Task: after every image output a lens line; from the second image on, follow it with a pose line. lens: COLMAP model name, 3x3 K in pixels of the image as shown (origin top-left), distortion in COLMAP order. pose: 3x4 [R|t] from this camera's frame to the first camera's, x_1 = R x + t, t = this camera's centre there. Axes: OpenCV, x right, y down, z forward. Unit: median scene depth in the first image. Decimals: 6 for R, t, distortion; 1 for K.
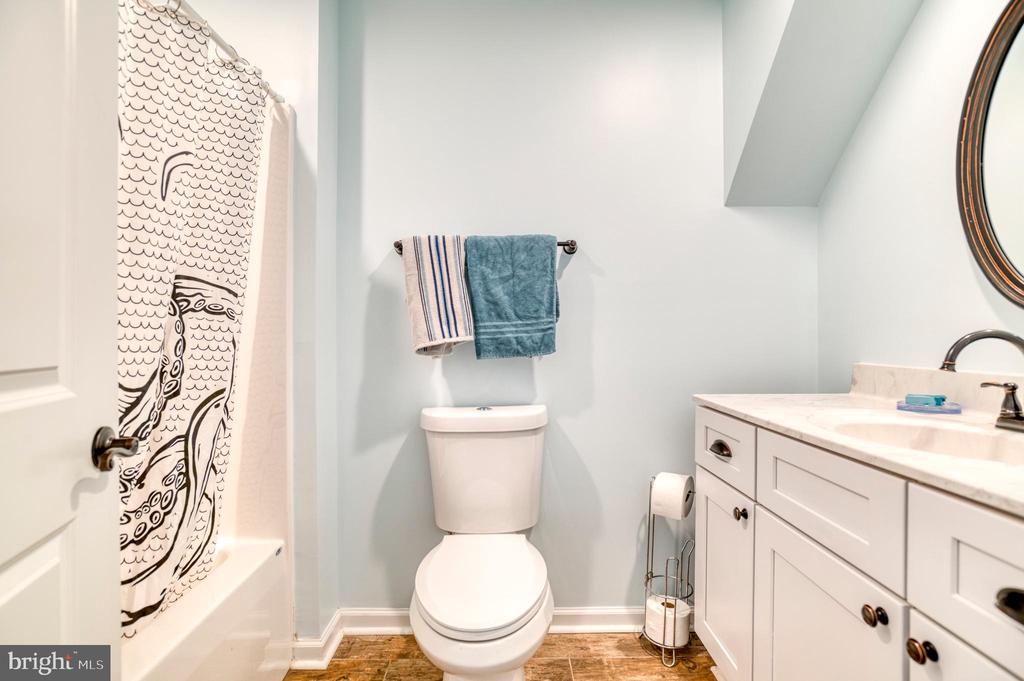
lens RADIAL K [[496.3, 0, 512.0], [0, 496.3, 340.5], [0, 0, 1]] dist [-0.055981, 0.025187]
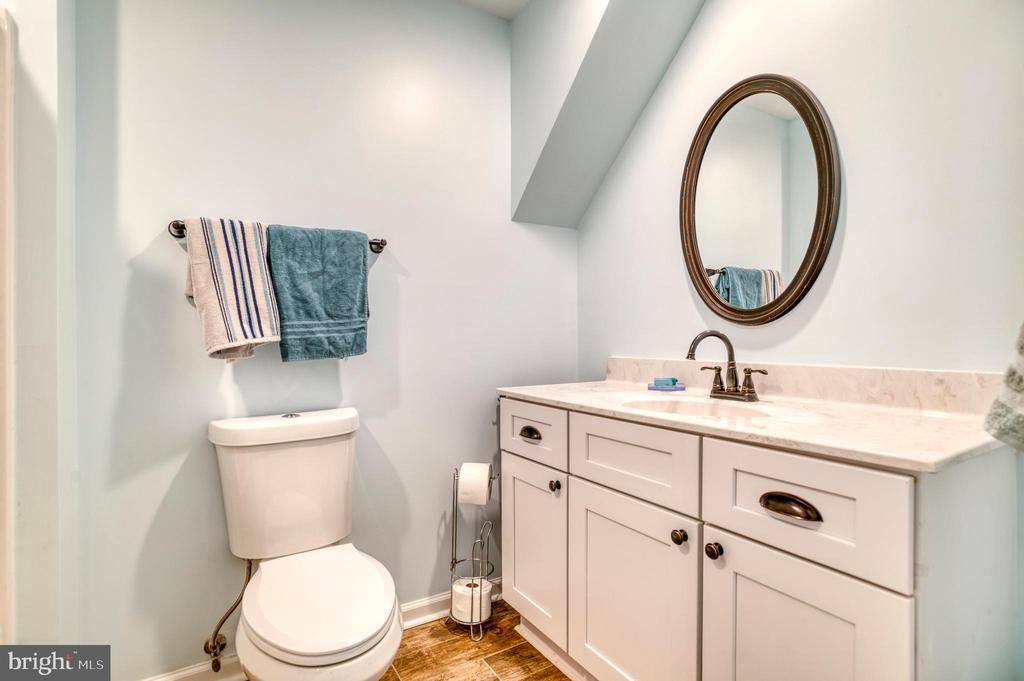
lens RADIAL K [[500.1, 0, 509.3], [0, 500.1, 338.5], [0, 0, 1]] dist [-0.075012, 0.045121]
pose [[0.856394, -0.004903, 0.516300, -0.181249], [0.007640, 0.999966, -0.003177, 0.001336], [-0.516267, 0.006665, 0.856402, 0.018224]]
